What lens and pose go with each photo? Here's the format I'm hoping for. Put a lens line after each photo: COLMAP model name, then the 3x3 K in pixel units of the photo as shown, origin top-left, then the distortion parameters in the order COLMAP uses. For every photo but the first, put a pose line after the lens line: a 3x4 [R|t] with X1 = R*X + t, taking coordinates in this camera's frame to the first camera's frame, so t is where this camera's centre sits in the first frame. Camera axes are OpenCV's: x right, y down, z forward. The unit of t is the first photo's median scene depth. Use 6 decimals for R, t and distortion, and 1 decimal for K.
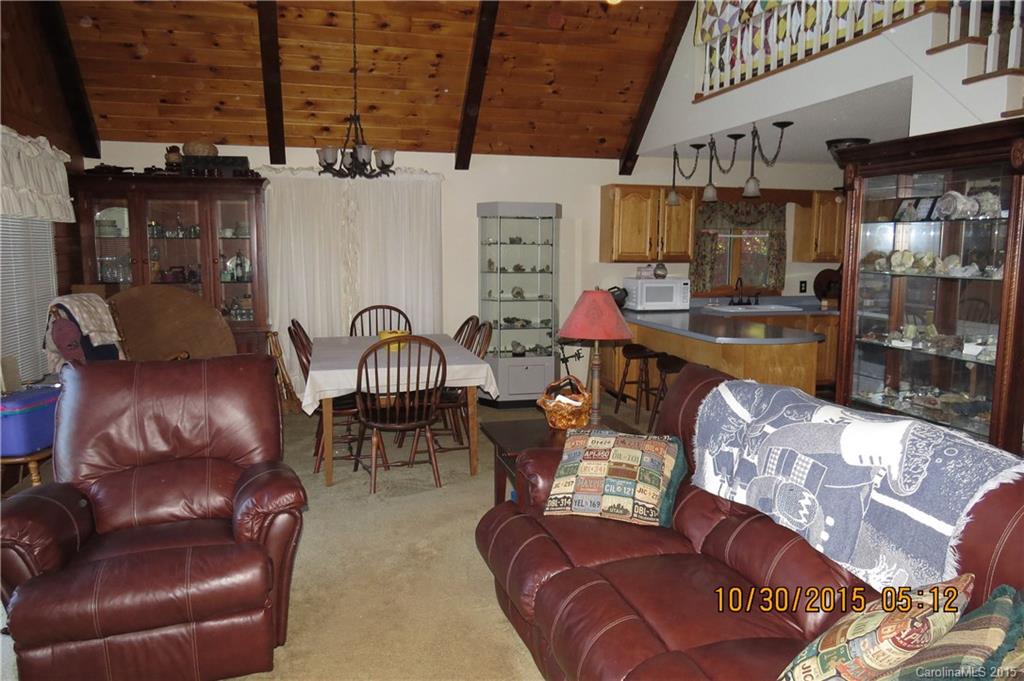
lens RADIAL K [[730.5, 0, 507.0], [0, 730.5, 342.2], [0, 0, 1]] dist [-0.023379, 0.003063]
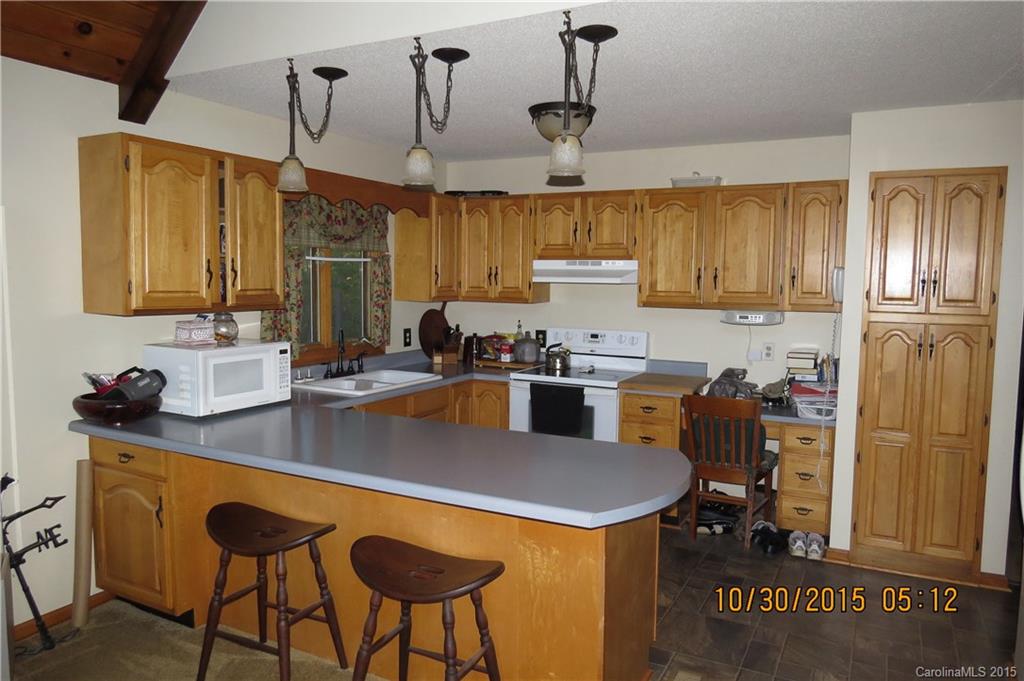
lens RADIAL K [[730.5, 0, 516.8], [0, 730.5, 339.2], [0, 0, 1]] dist [-0.023379, 0.003063]
pose [[0.668785, -0.058801, 0.741127, -0.029777], [0.085966, 0.996297, 0.001472, -0.099980], [-0.738469, 0.062727, 0.671363, 0.715661]]
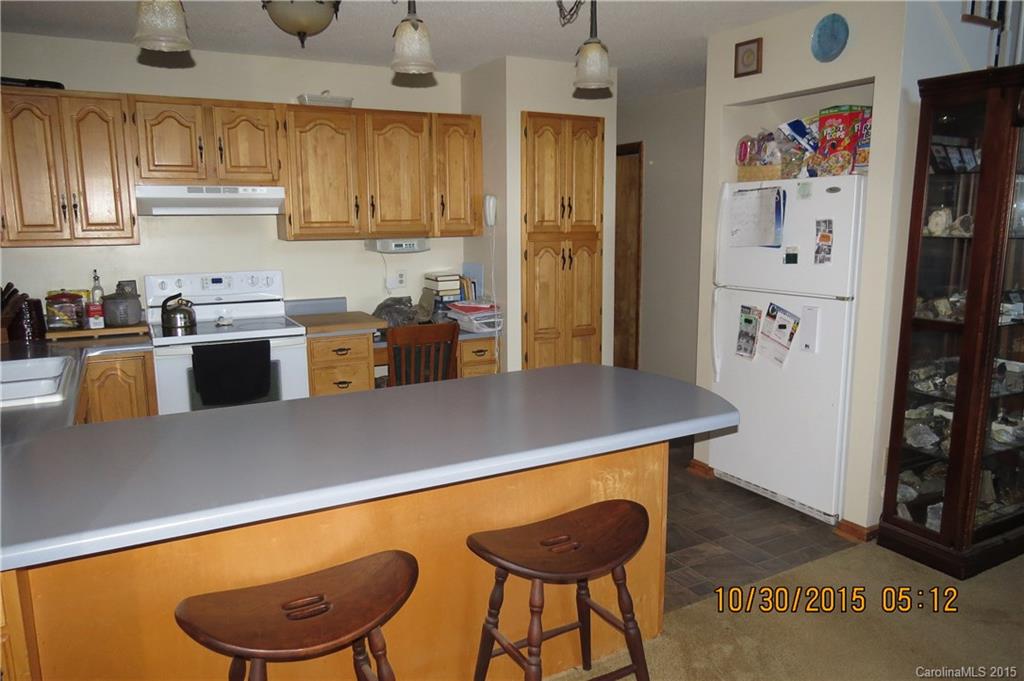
lens RADIAL K [[730.5, 0, 513.3], [0, 730.5, 342.2], [0, 0, 1]] dist [-0.023379, 0.003063]
pose [[-0.259034, -0.167330, 0.951264, -0.087063], [0.128813, 0.970096, 0.205719, -0.148784], [-0.957240, 0.175824, -0.229733, 1.164222]]
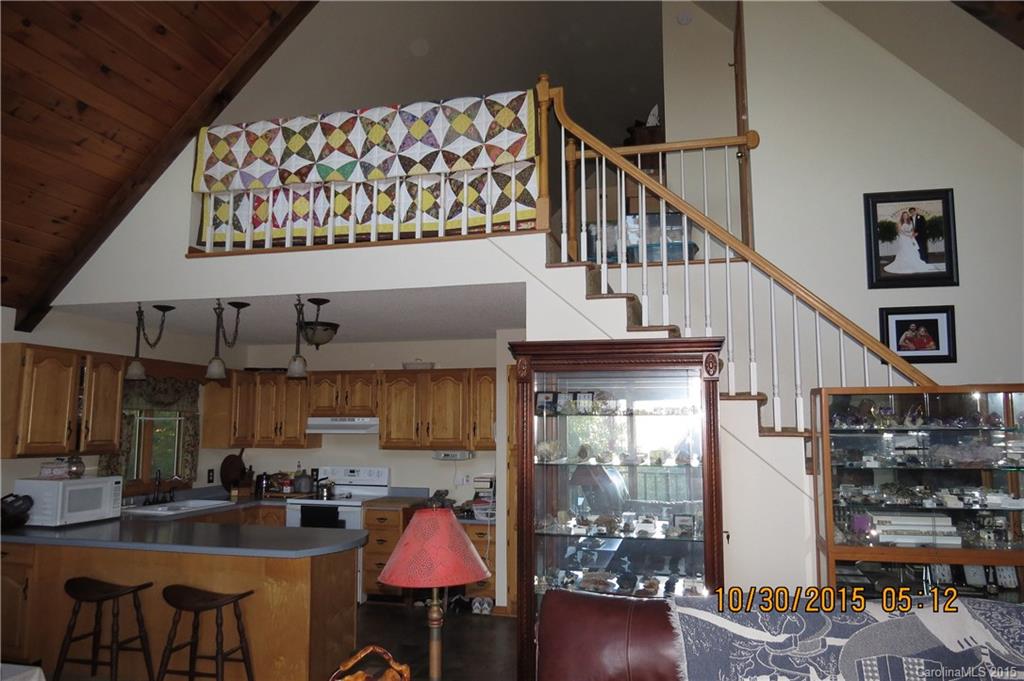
lens RADIAL K [[730.5, 0, 517.3], [0, 730.5, 341.9], [0, 0, 1]] dist [-0.023379, 0.003063]
pose [[0.481266, 0.098041, 0.871074, -0.293805], [0.113370, 0.978418, -0.172759, -0.061331], [-0.869212, 0.181897, 0.459765, 0.363296]]
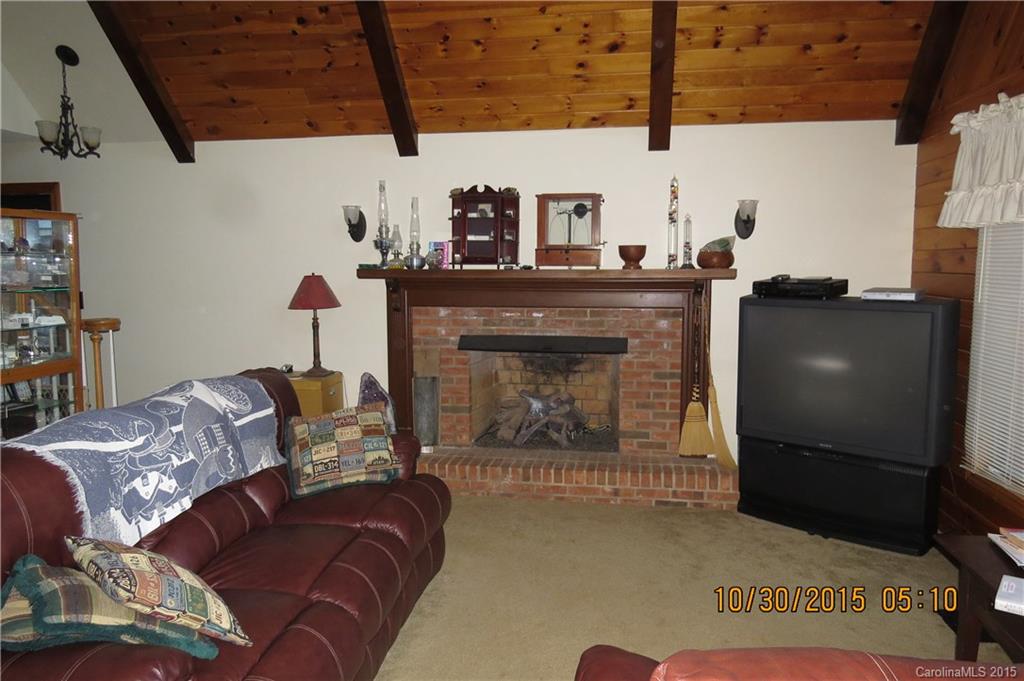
lens RADIAL K [[730.5, 0, 510.7], [0, 730.5, 342.8], [0, 0, 1]] dist [-0.023379, 0.003063]
pose [[-0.915604, -0.046242, 0.399414, -0.217787], [0.046391, 0.974582, 0.219177, -0.091884], [-0.399397, 0.219208, -0.890185, 0.734159]]
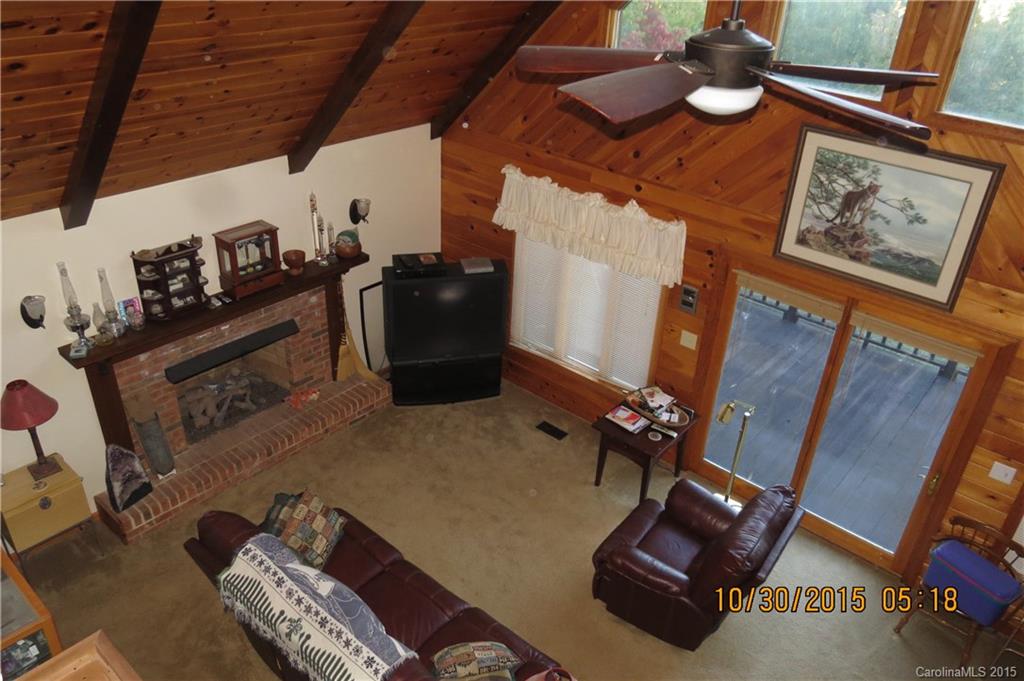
lens RADIAL K [[779.7, 0, 506.5], [0, 779.7, 343.6], [0, 0, 1]] dist [-0.031523, 0.007135]
pose [[-0.815547, 0.256568, -0.518706, 0.372423], [-0.121275, 0.800664, 0.586711, -0.610505], [0.565840, 0.541397, -0.621864, 0.838253]]
